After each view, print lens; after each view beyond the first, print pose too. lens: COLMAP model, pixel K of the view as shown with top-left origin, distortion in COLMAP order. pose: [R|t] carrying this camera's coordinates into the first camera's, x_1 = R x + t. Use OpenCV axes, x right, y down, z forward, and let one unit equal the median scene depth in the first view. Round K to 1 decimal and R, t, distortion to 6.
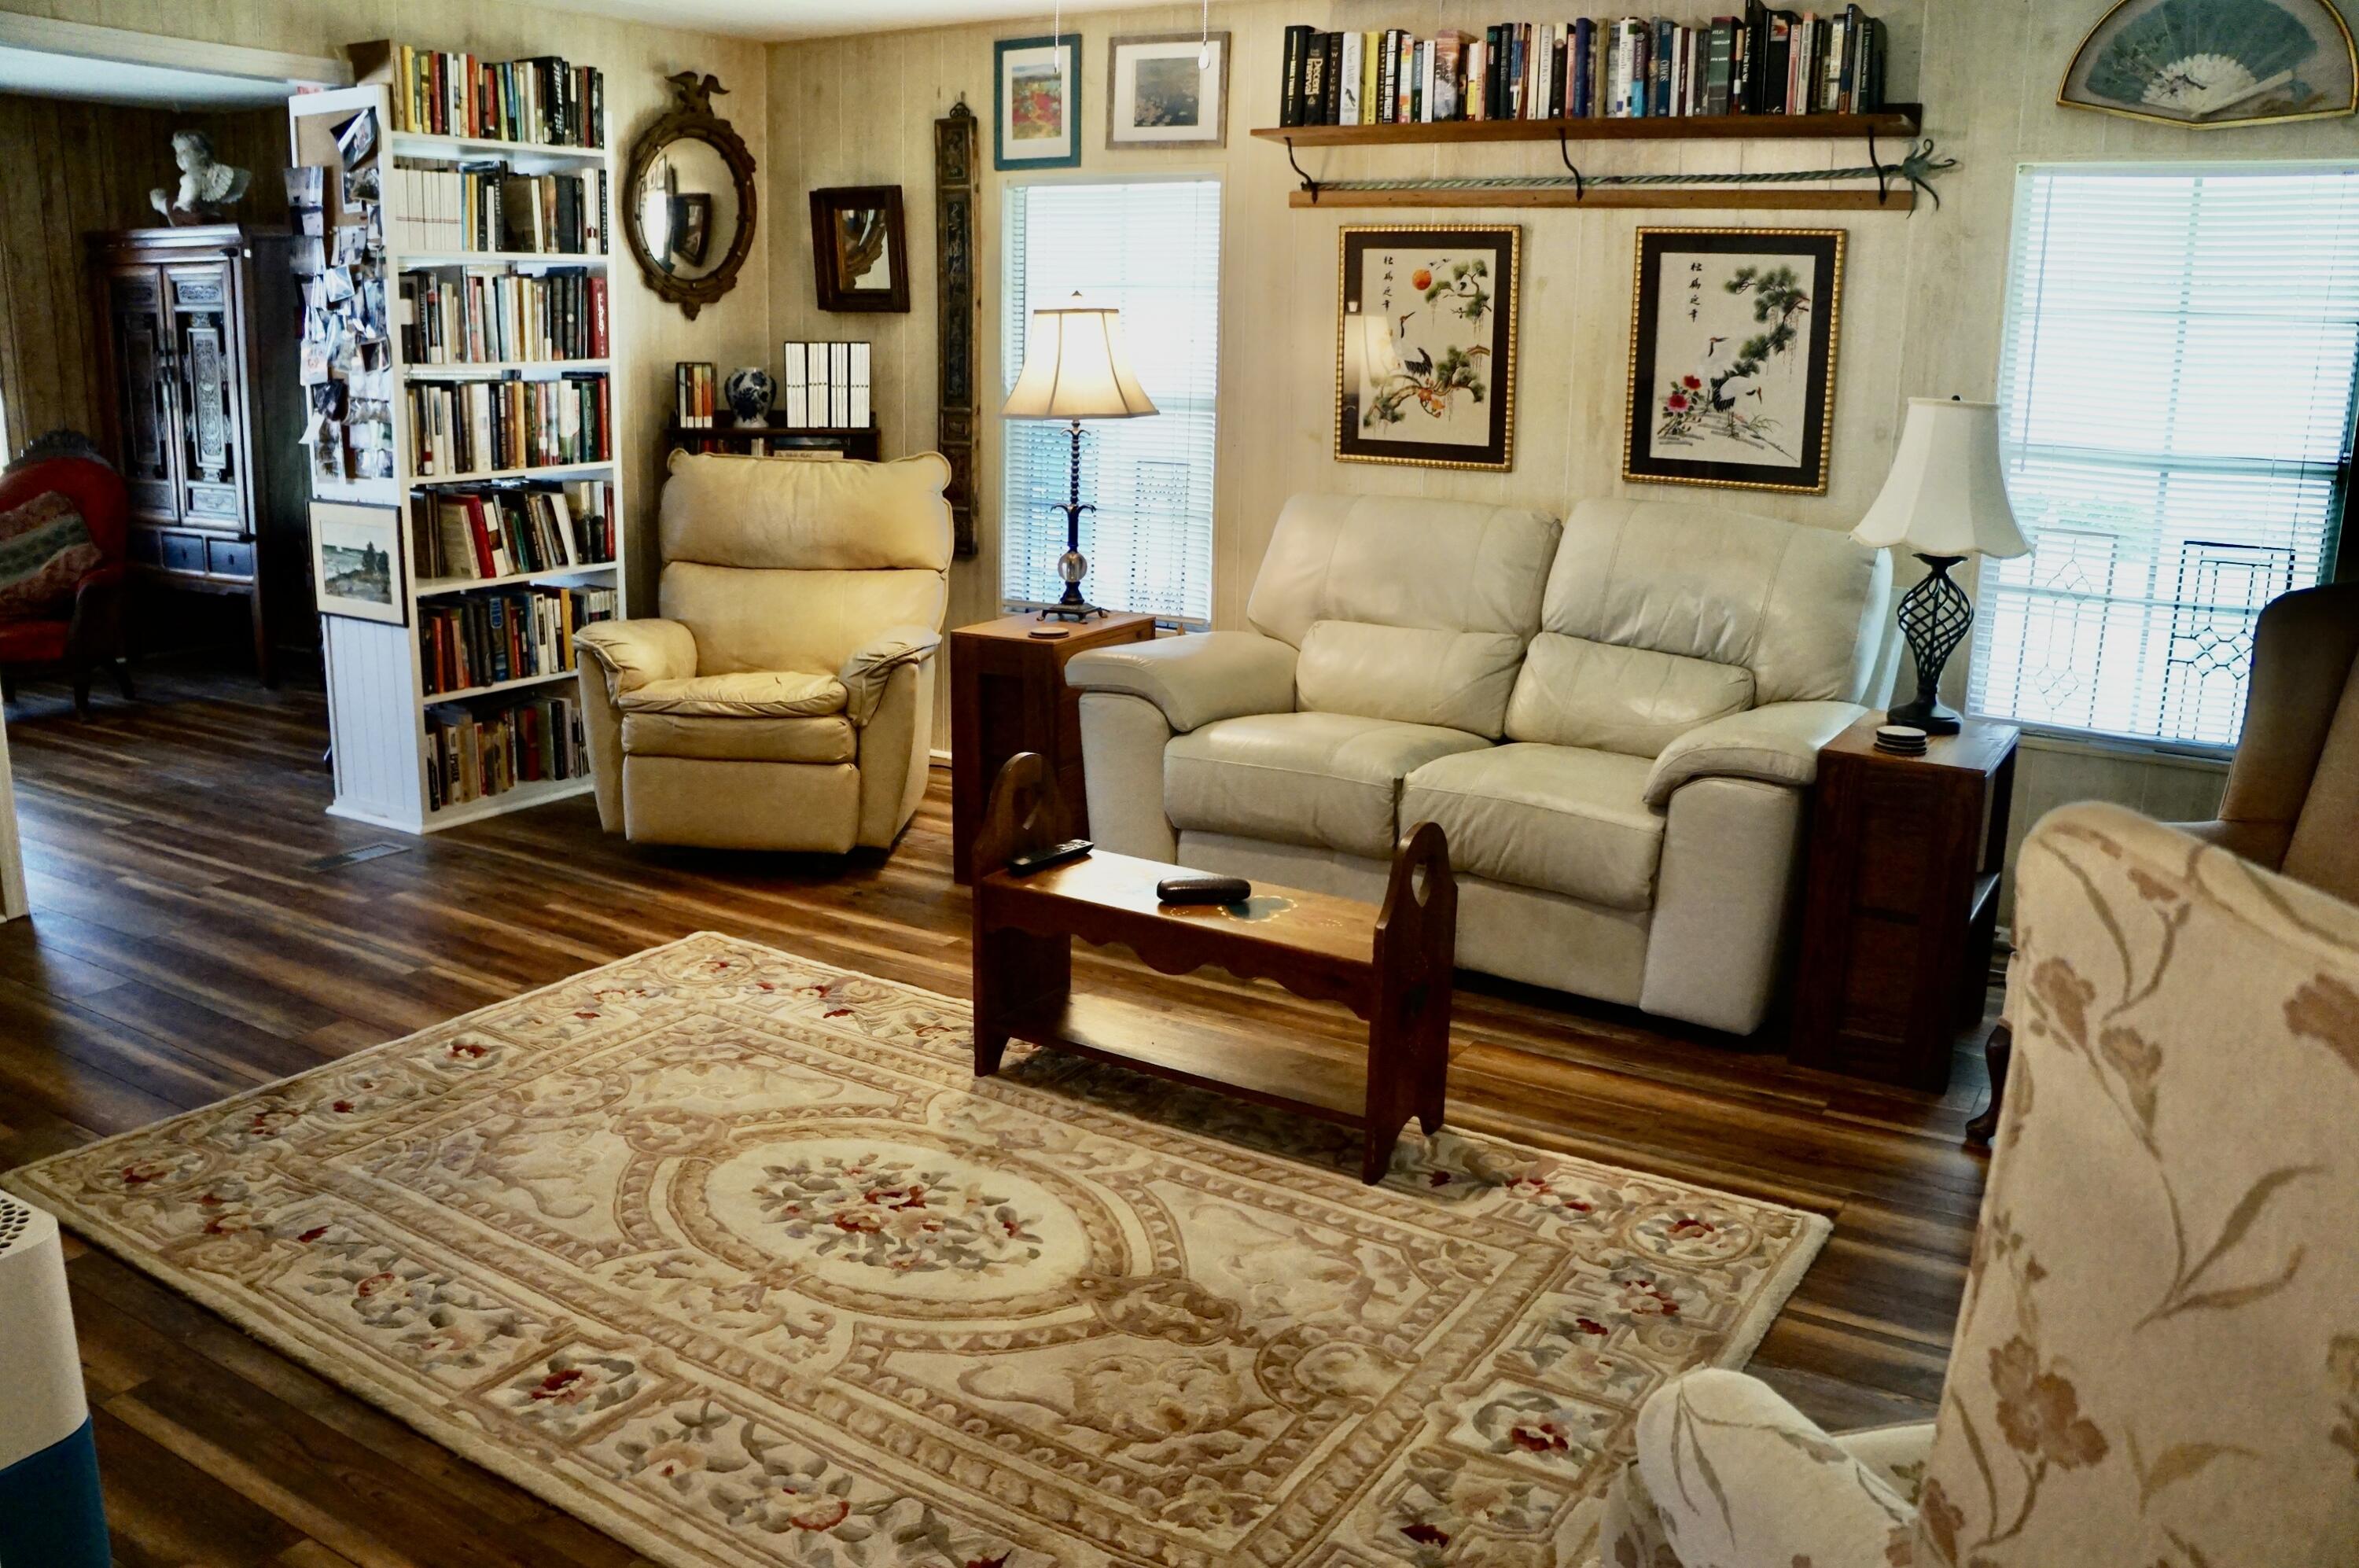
lens RADIAL K [[1861.5, 0, 1172.2], [0, 1861.5, 779.8], [0, 0, 1]] dist [-0.177731, 0.119593]
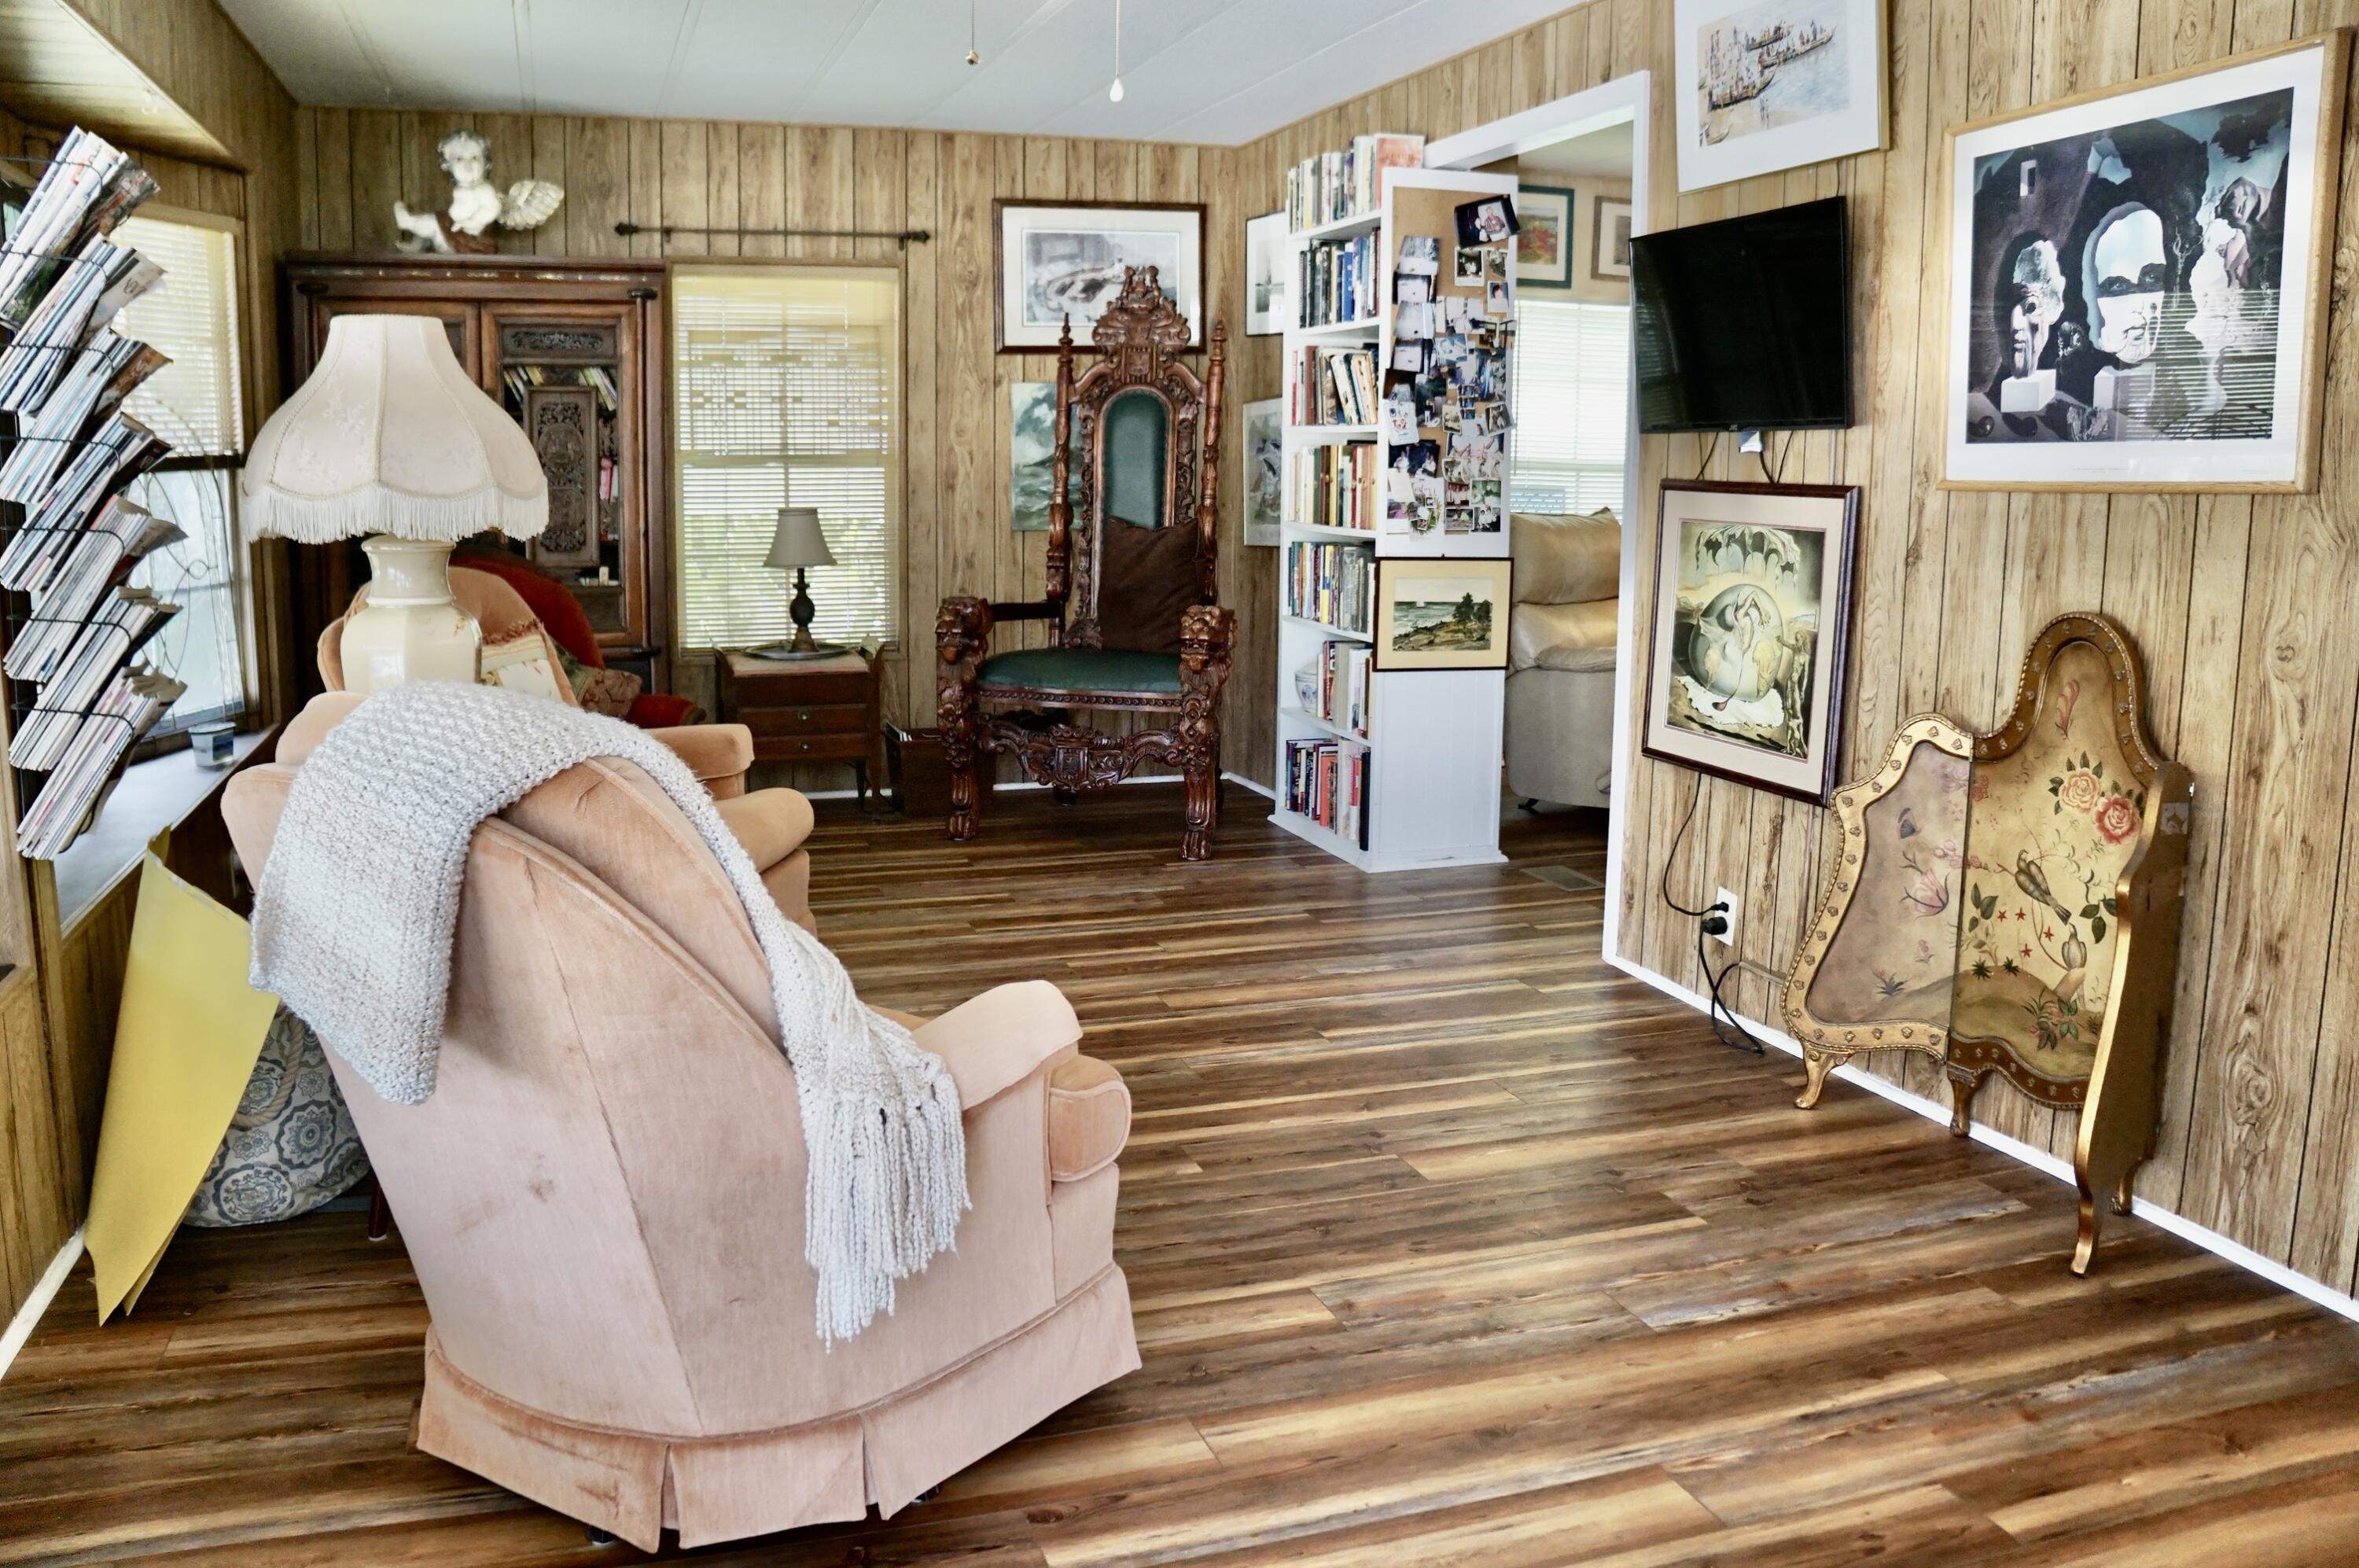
lens RADIAL K [[1861.5, 0, 1182.9], [0, 1861.5, 777.1], [0, 0, 1]] dist [-0.177731, 0.119593]
pose [[0.643484, -0.142454, 0.752087, -1.891147], [0.181815, 0.982856, 0.030604, -0.122084], [-0.743553, 0.117048, 0.658353, 0.571863]]
